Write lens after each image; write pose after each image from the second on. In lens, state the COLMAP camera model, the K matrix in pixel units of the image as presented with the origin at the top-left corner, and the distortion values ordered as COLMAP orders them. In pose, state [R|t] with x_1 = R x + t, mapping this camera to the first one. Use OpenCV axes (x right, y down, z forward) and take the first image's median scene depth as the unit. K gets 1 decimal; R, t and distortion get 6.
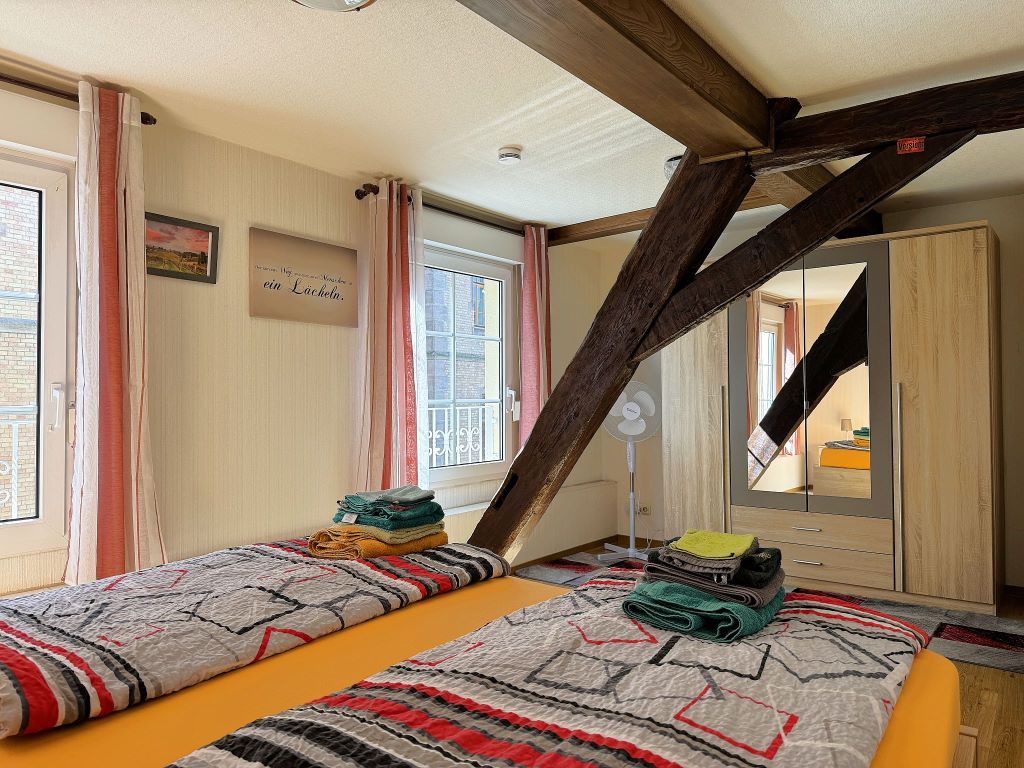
lens RADIAL K [[700.6, 0, 512.0], [0, 700.6, 384.0], [0, 0, 1]] dist [0.026723, -0.049335]
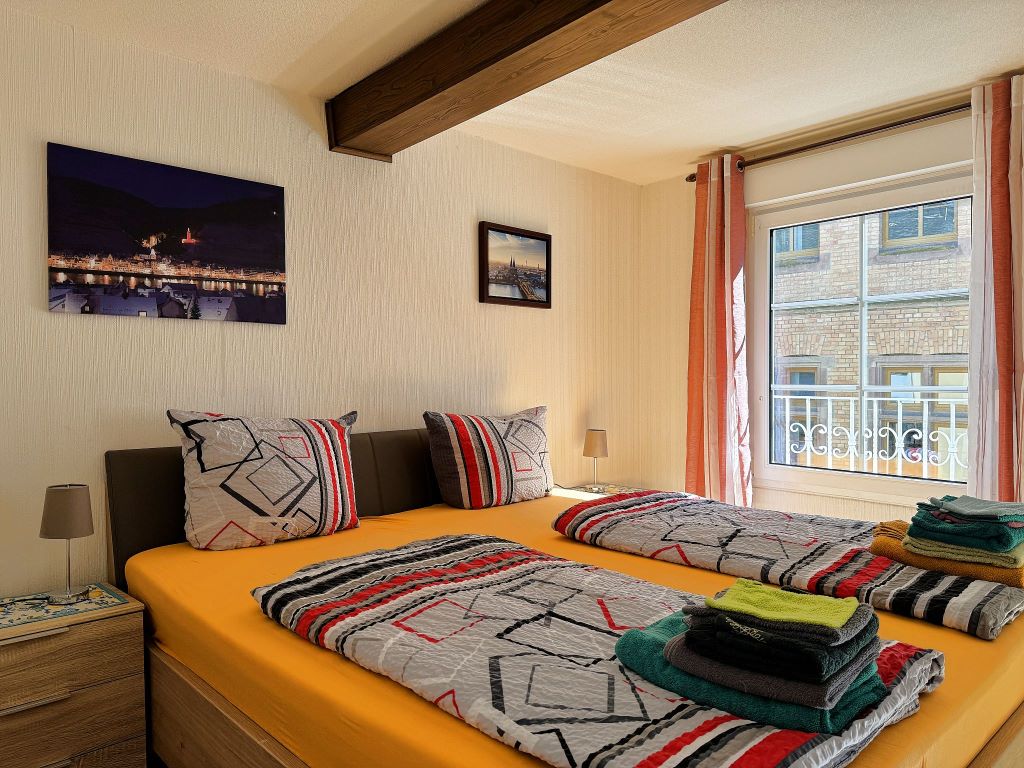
lens RADIAL K [[700.6, 0, 512.0], [0, 700.6, 384.0], [0, 0, 1]] dist [0.026723, -0.049335]
pose [[-0.199935, 0.016999, -0.979662, 1.244252], [0.016236, 0.999770, 0.014034, -0.004390], [0.979675, -0.013100, -0.200165, 1.079218]]
